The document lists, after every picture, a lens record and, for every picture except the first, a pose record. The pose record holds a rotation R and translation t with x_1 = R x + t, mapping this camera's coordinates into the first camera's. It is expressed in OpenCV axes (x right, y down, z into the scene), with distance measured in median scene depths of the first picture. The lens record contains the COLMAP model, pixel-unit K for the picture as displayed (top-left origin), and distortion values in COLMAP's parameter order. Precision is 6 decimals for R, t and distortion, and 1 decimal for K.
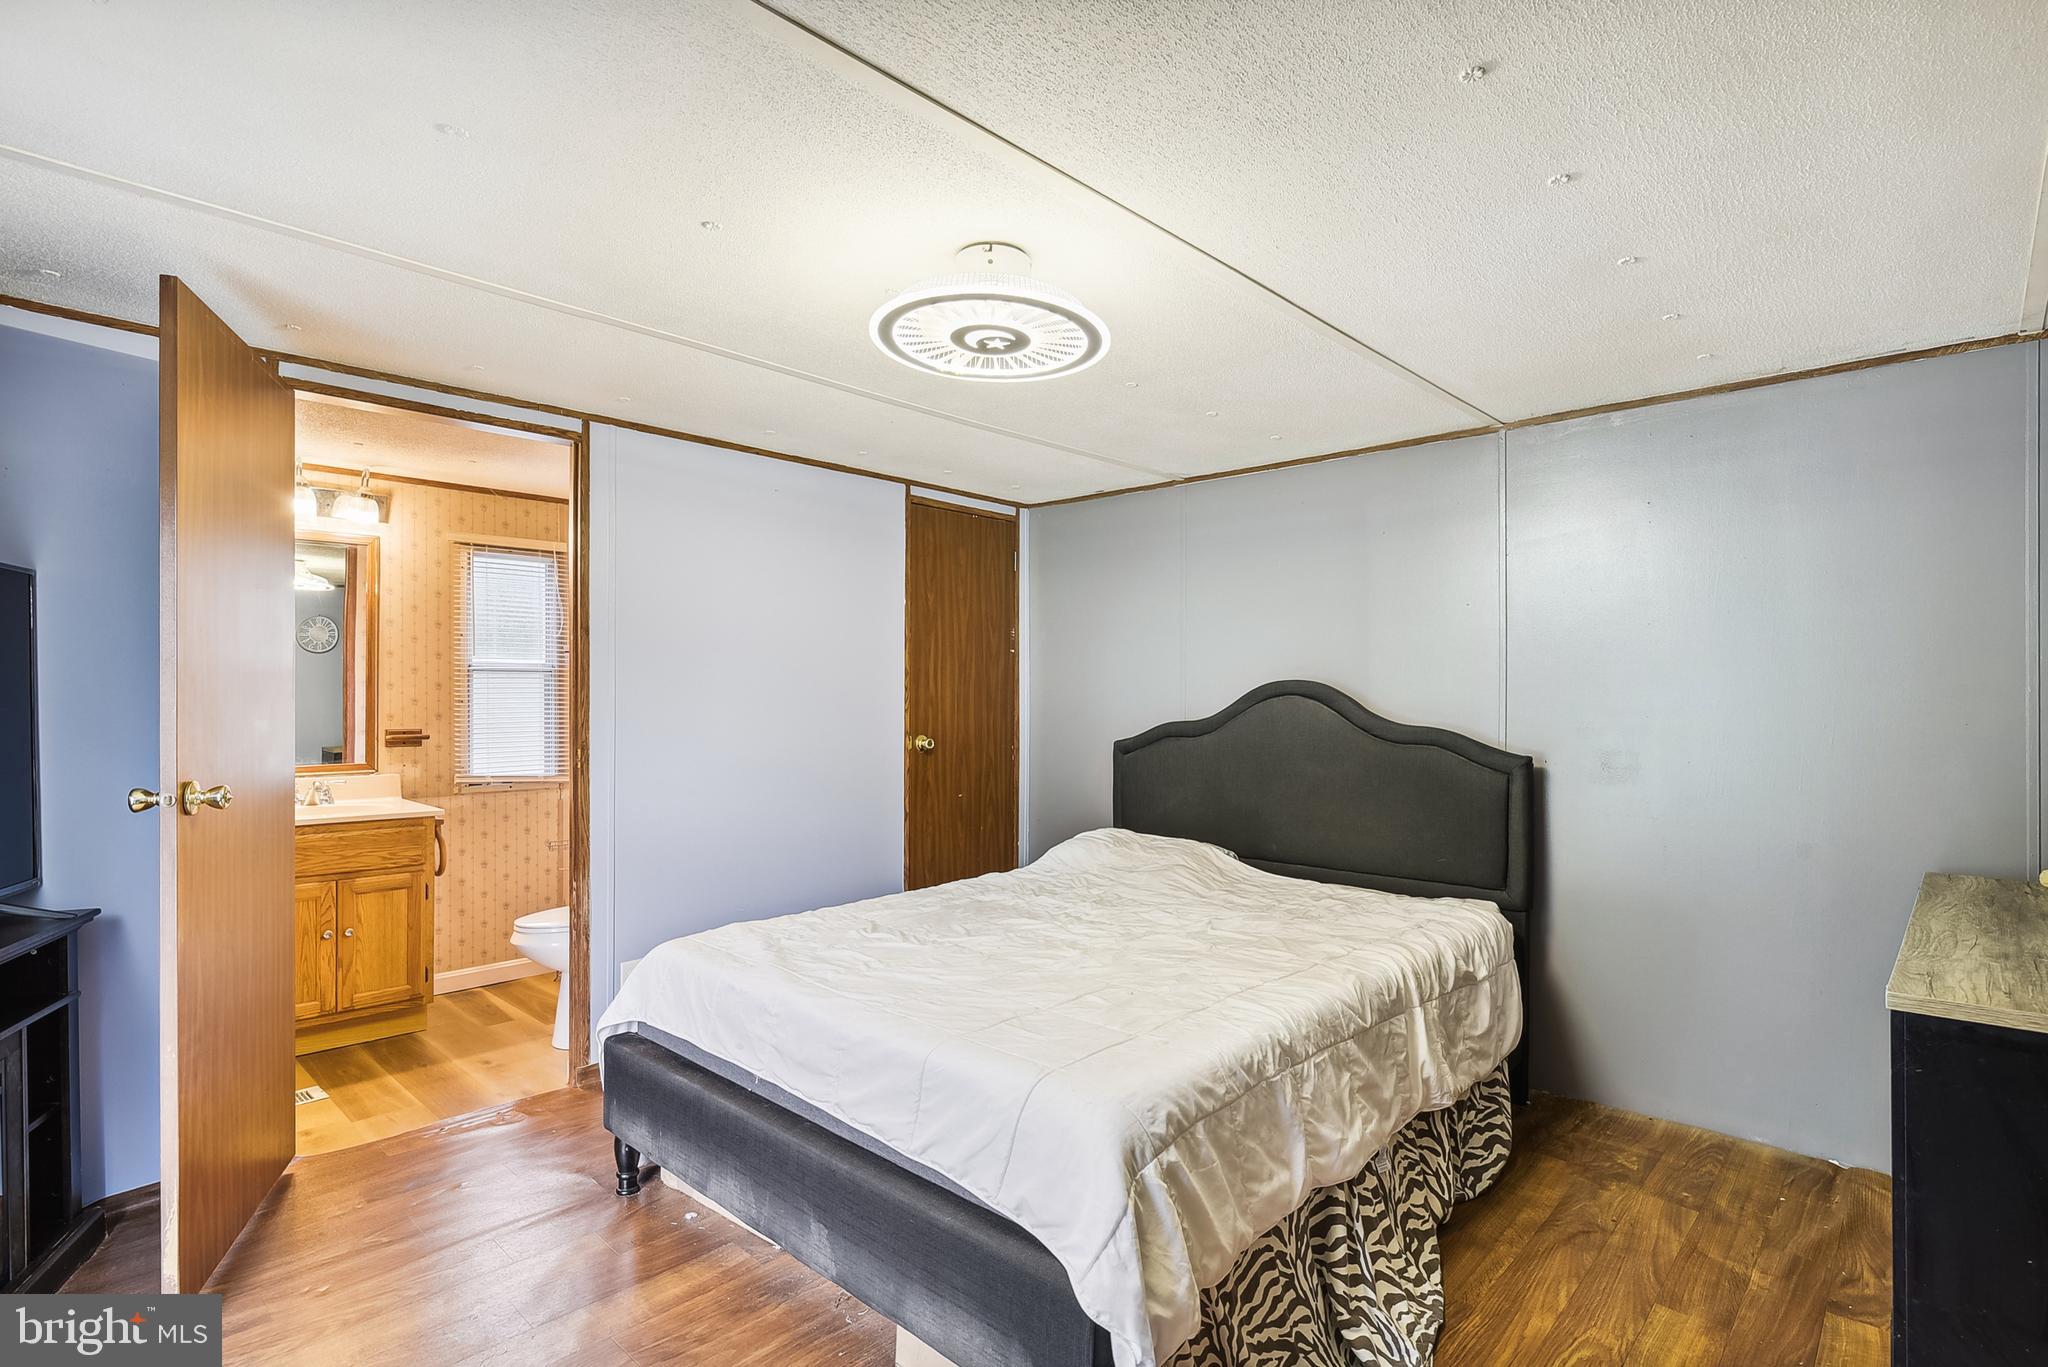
lens RADIAL K [[992.3, 0, 1030.7], [0, 992.3, 697.5], [0, 0, 1]] dist [-0.000294, -0.005859]
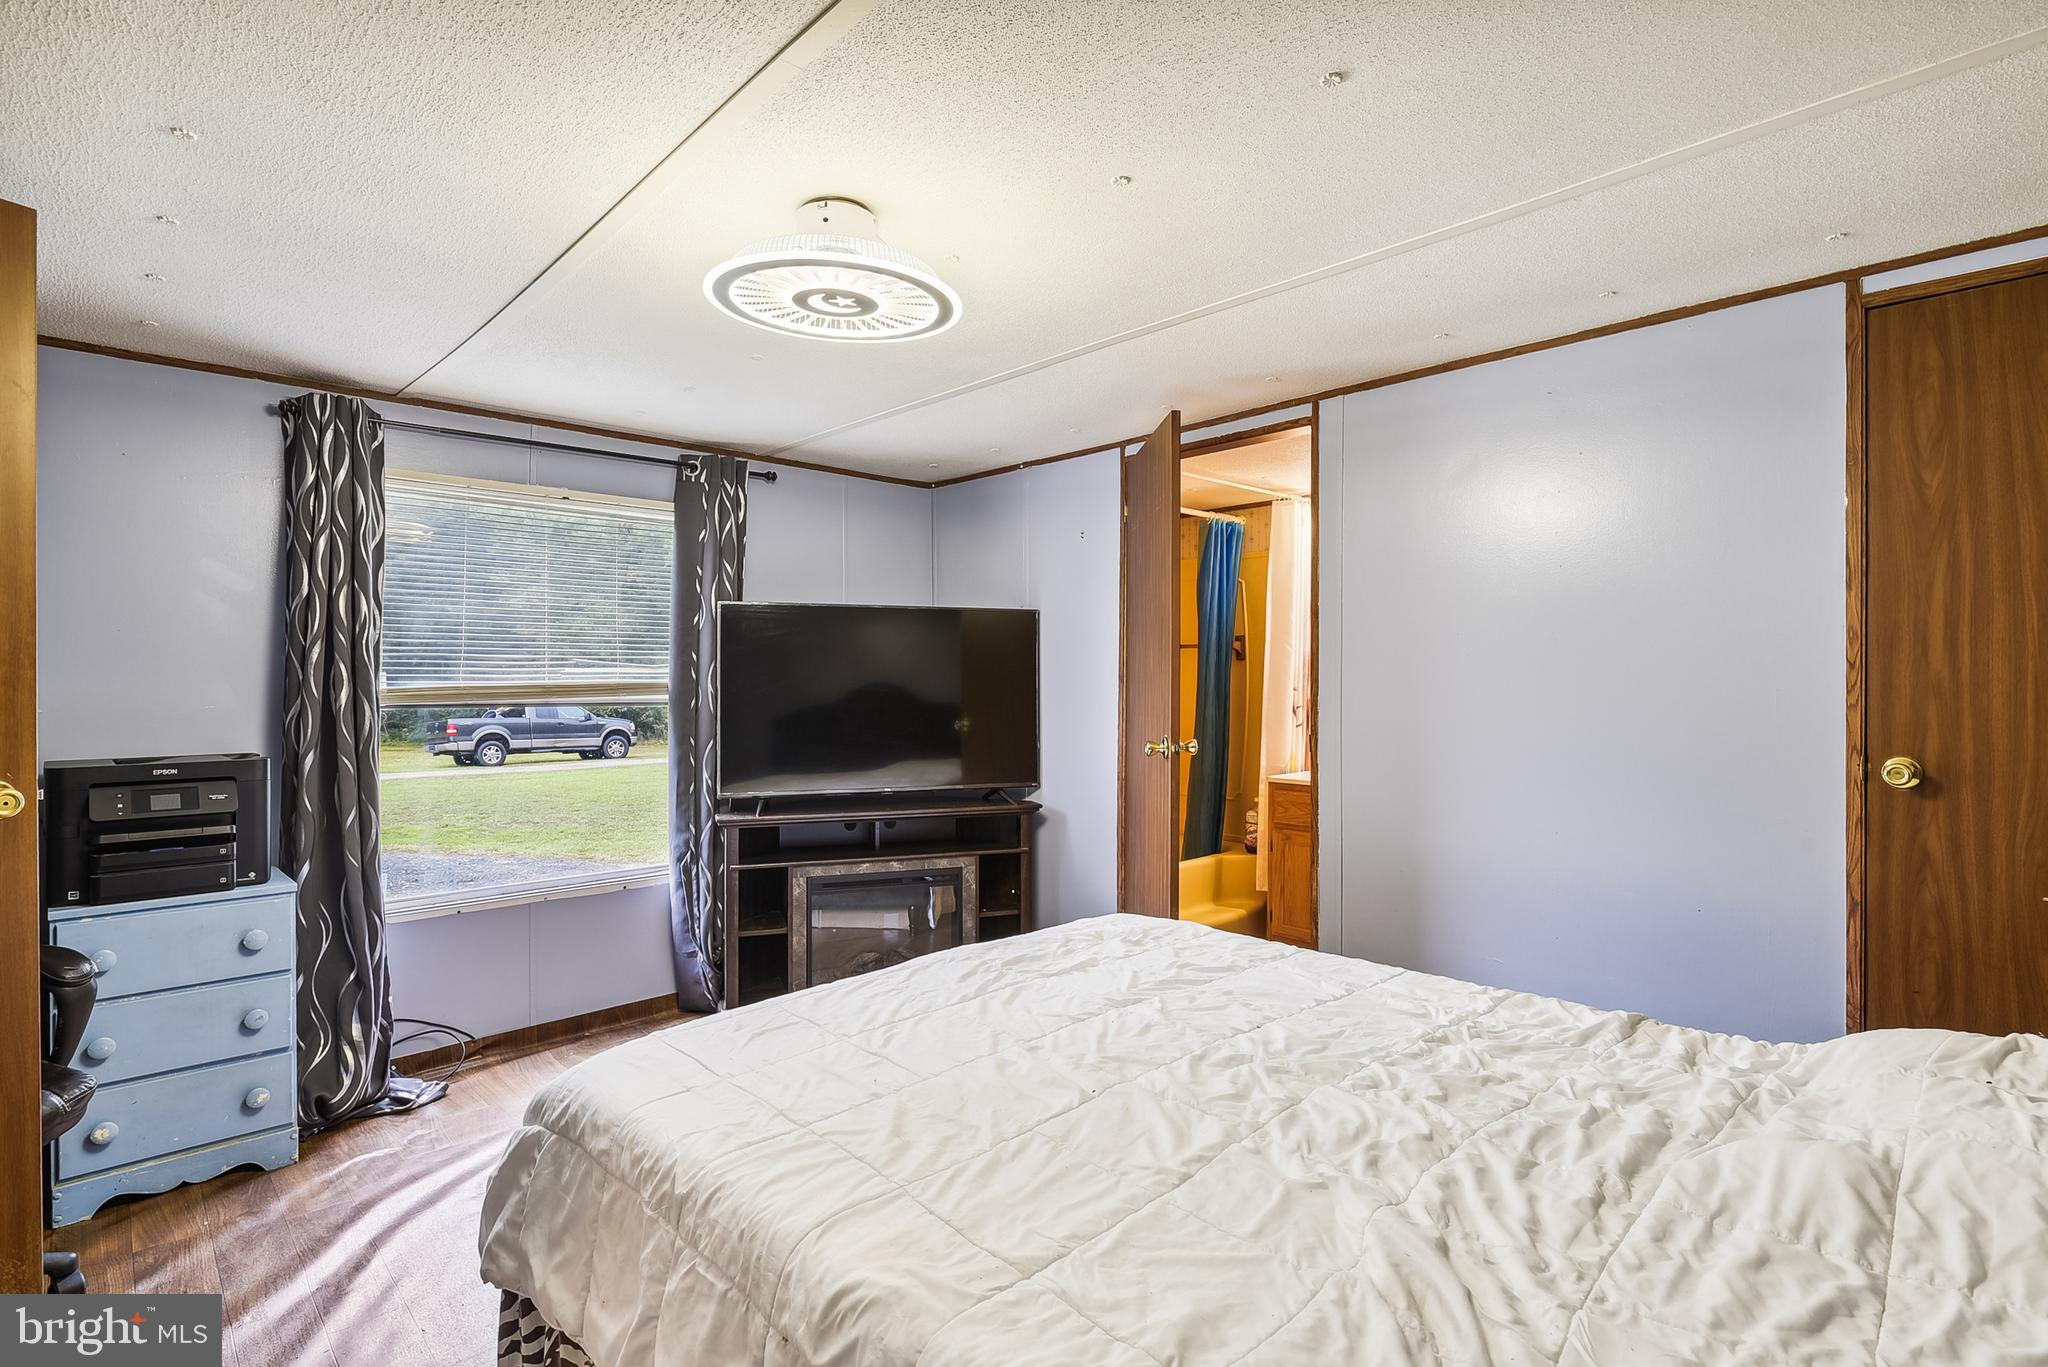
lens RADIAL K [[992.3, 0, 1030.7], [0, 992.3, 697.5], [0, 0, 1]] dist [-0.000294, -0.005859]
pose [[-0.058915, 0.018854, -0.998085, 0.423177], [0.001841, 0.999822, 0.018779, -0.003723], [0.998261, -0.000731, -0.058939, 0.590179]]
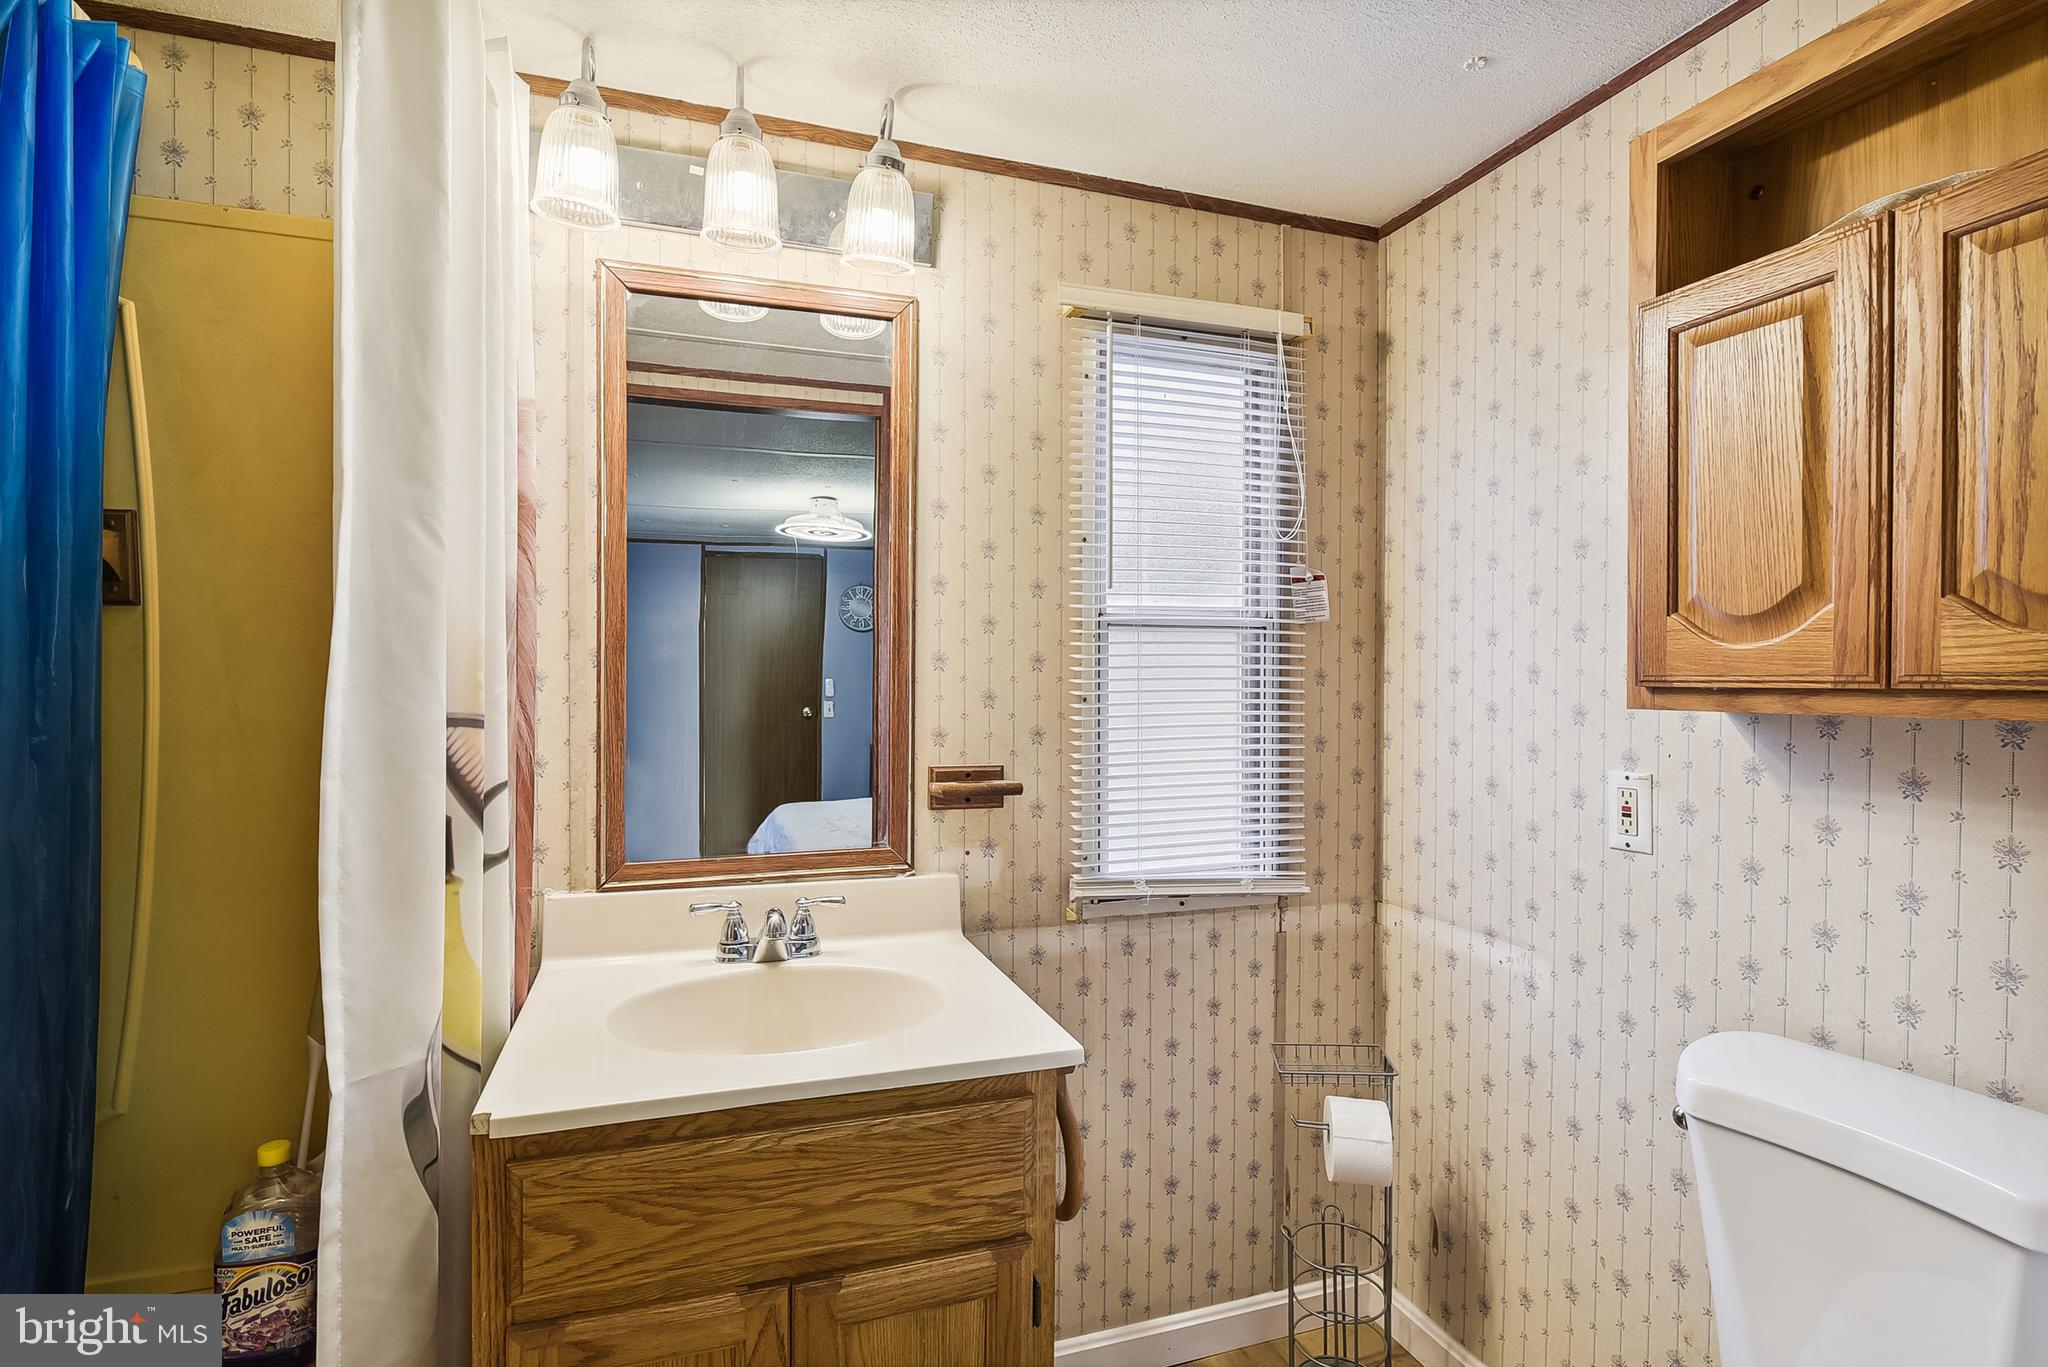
lens RADIAL K [[992.3, 0, 1030.7], [0, 992.3, 697.5], [0, 0, 1]] dist [-0.000294, -0.005859]
pose [[0.886440, 0.007753, -0.462779, -0.409425], [-0.002889, 0.999933, 0.011219, -0.001589], [0.462835, -0.008608, 0.886403, 0.633027]]
